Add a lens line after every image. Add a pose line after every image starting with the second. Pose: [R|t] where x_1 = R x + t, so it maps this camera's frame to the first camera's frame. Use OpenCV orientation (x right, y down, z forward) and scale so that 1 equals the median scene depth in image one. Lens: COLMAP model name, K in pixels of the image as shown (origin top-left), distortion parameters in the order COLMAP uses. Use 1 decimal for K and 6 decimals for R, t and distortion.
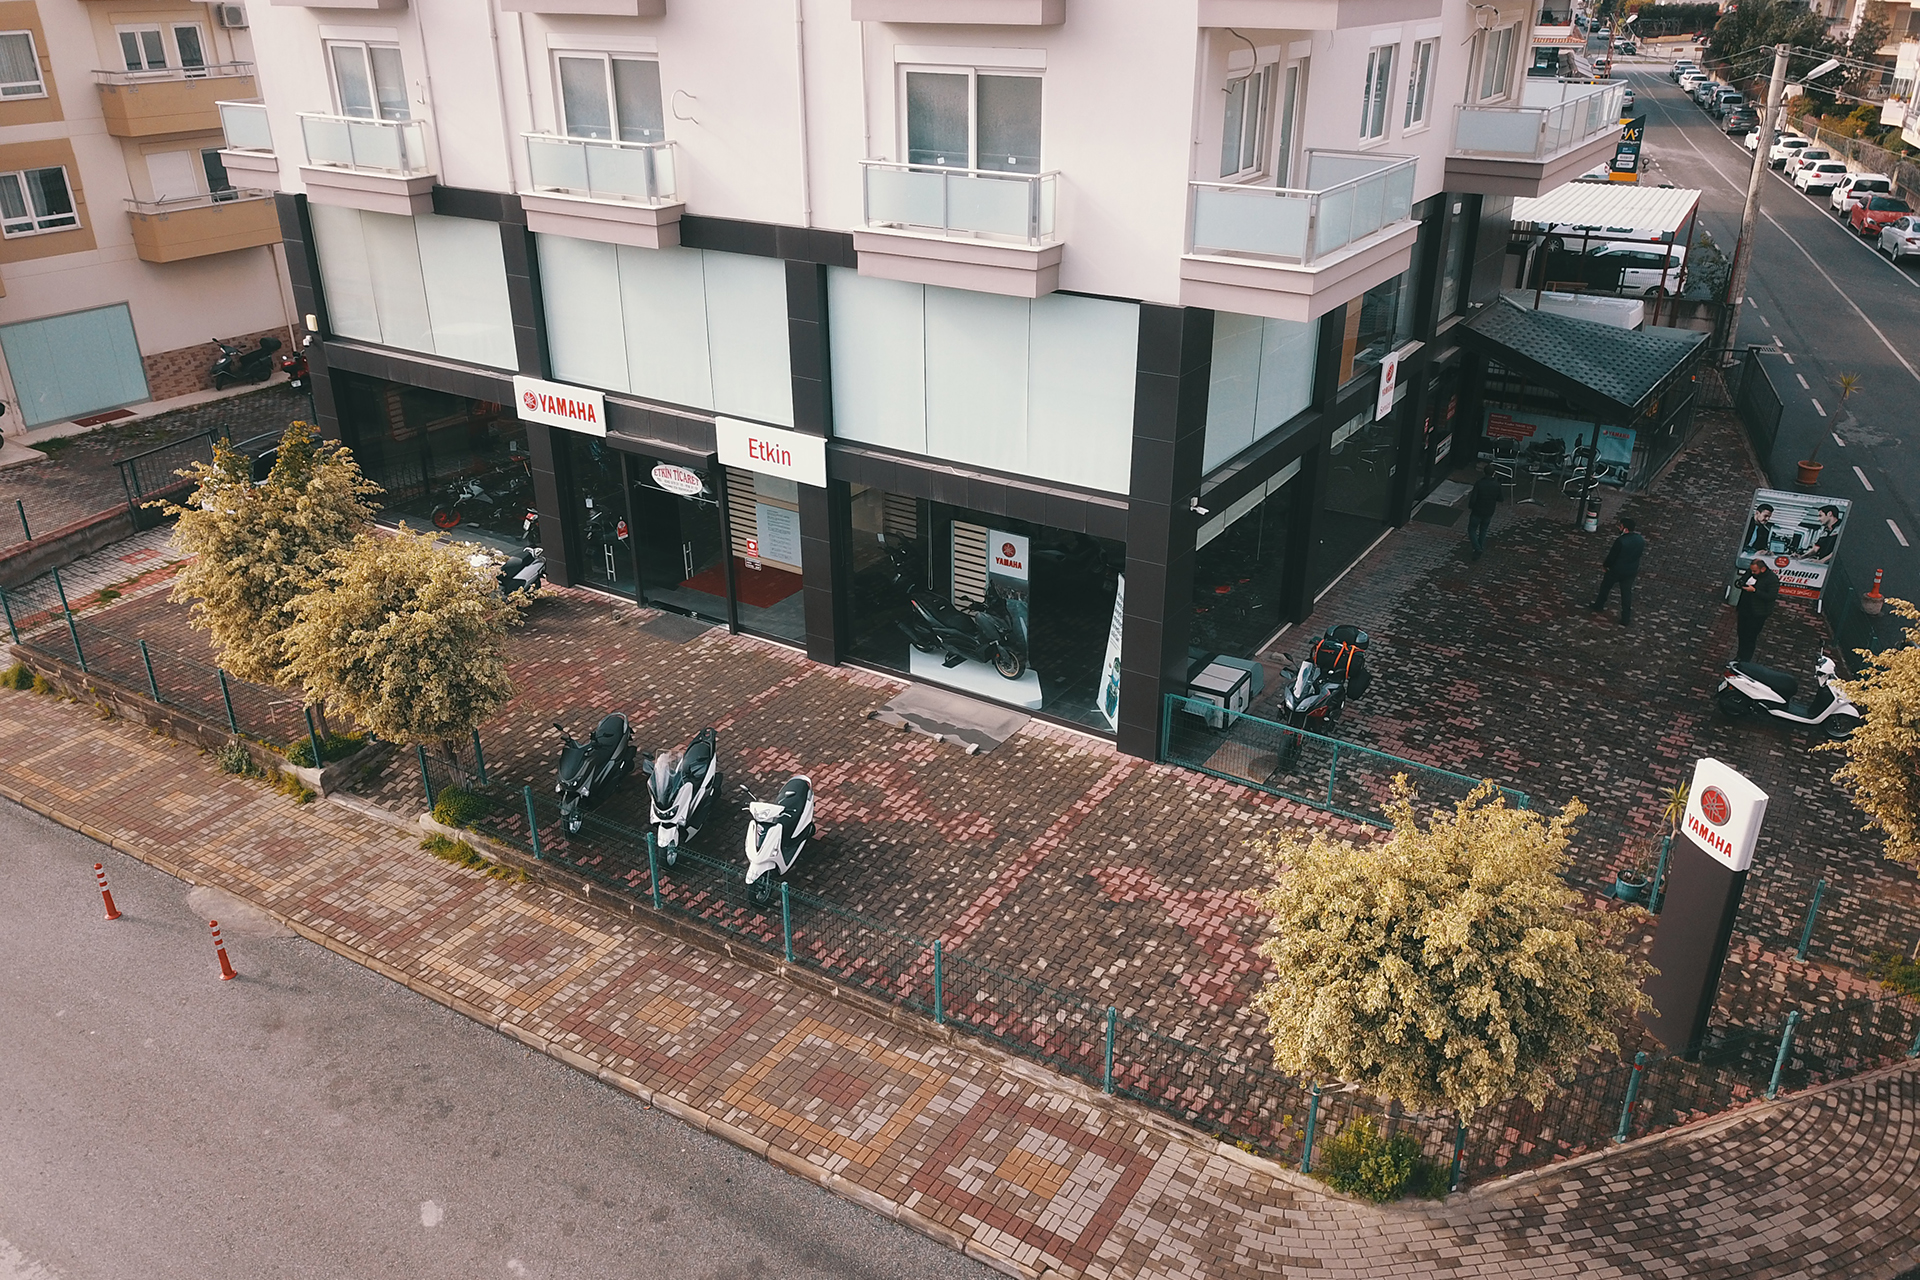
lens RADIAL K [[1474.9, 0, 960.0], [0, 1474.9, 640.0], [0, 0, 1]] dist [0.046797, -0.092796]
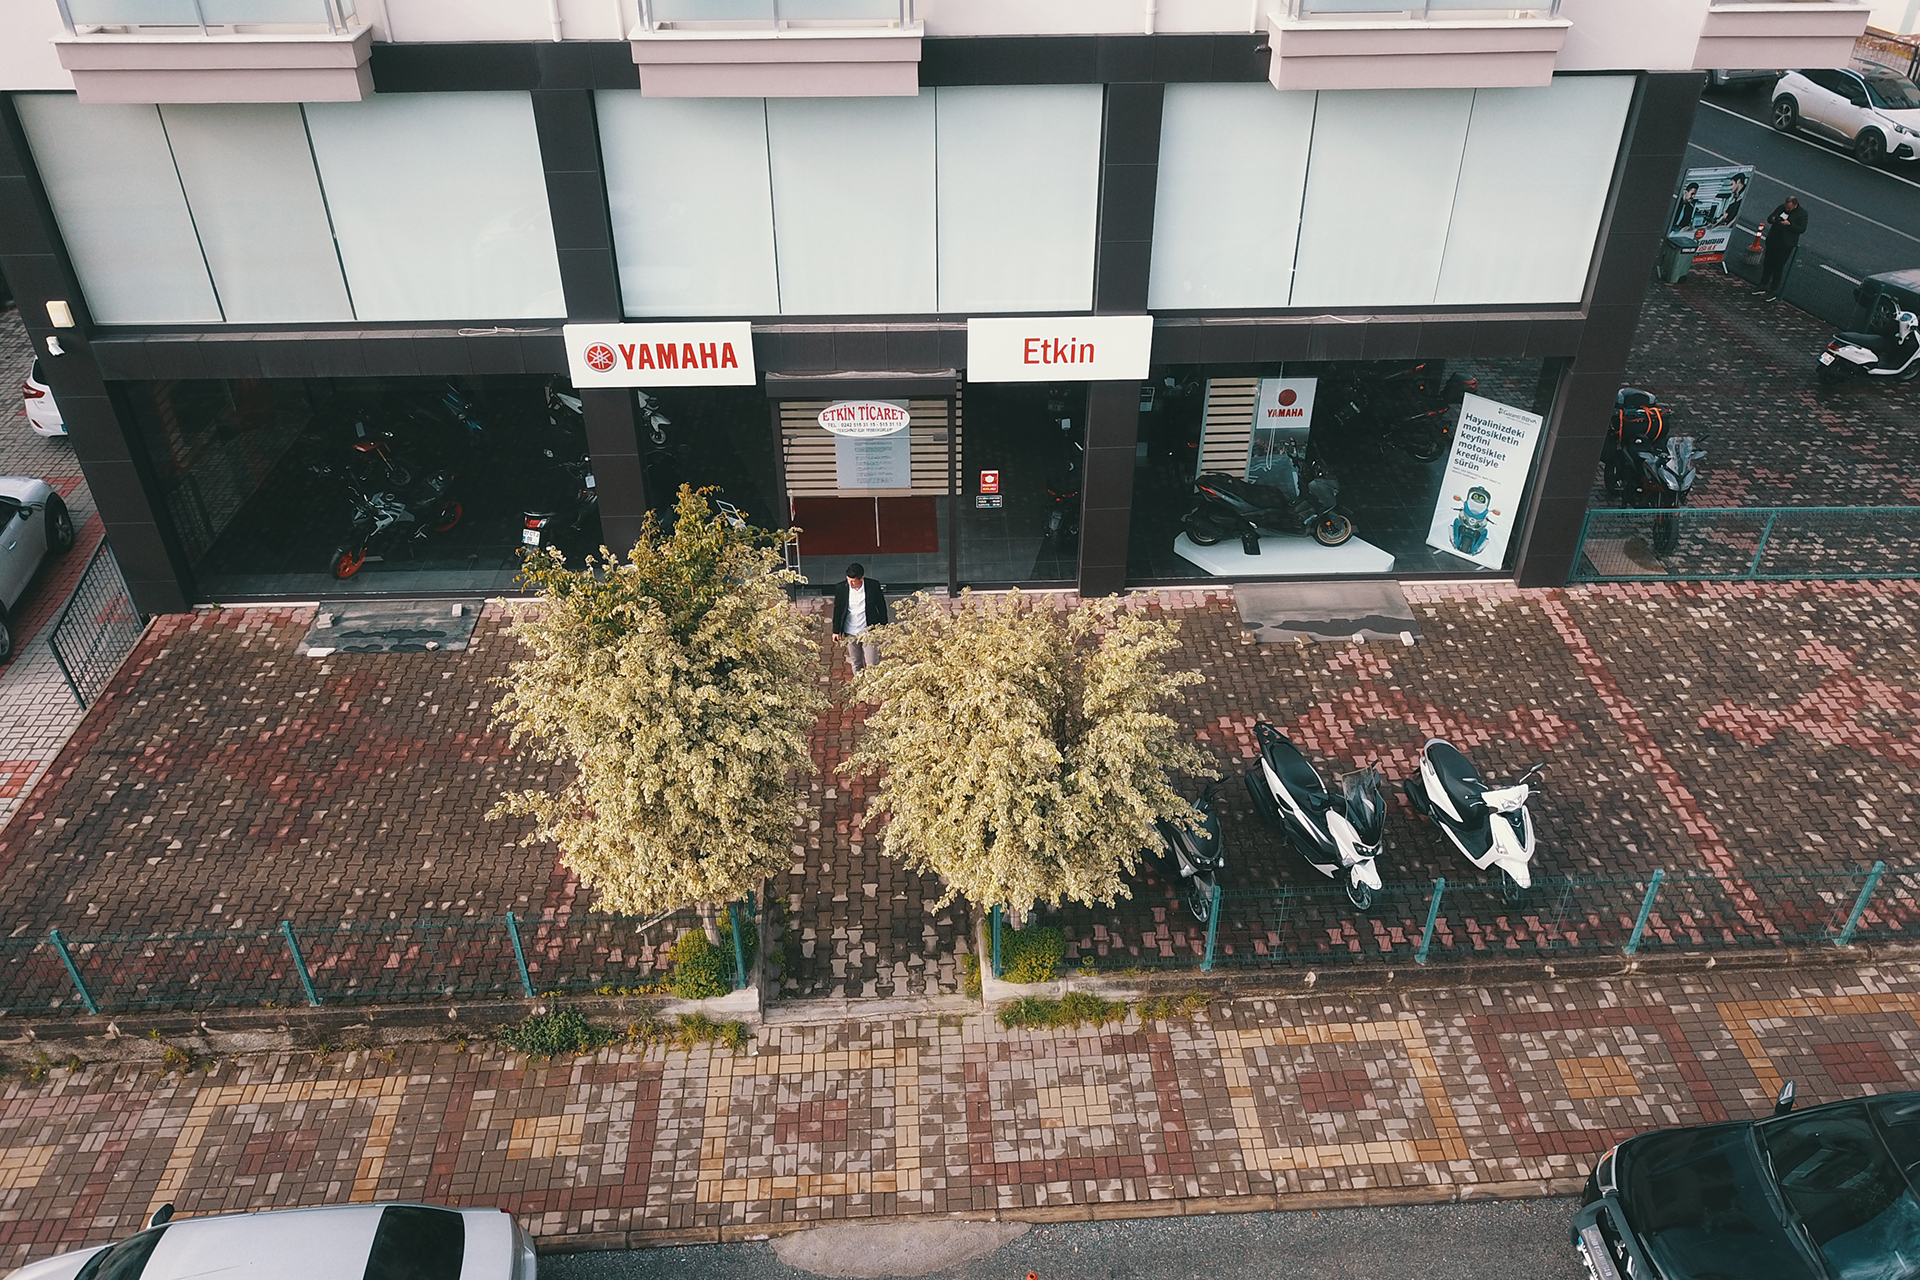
lens RADIAL K [[1474.9, 0, 960.0], [0, 1474.9, 640.0], [0, 0, 1]] dist [0.046797, -0.092796]
pose [[0.821316, -0.324260, 0.469357, -0.557710], [0.242931, 0.943221, 0.226534, -0.167340], [-0.516163, -0.072035, 0.853456, 0.368069]]
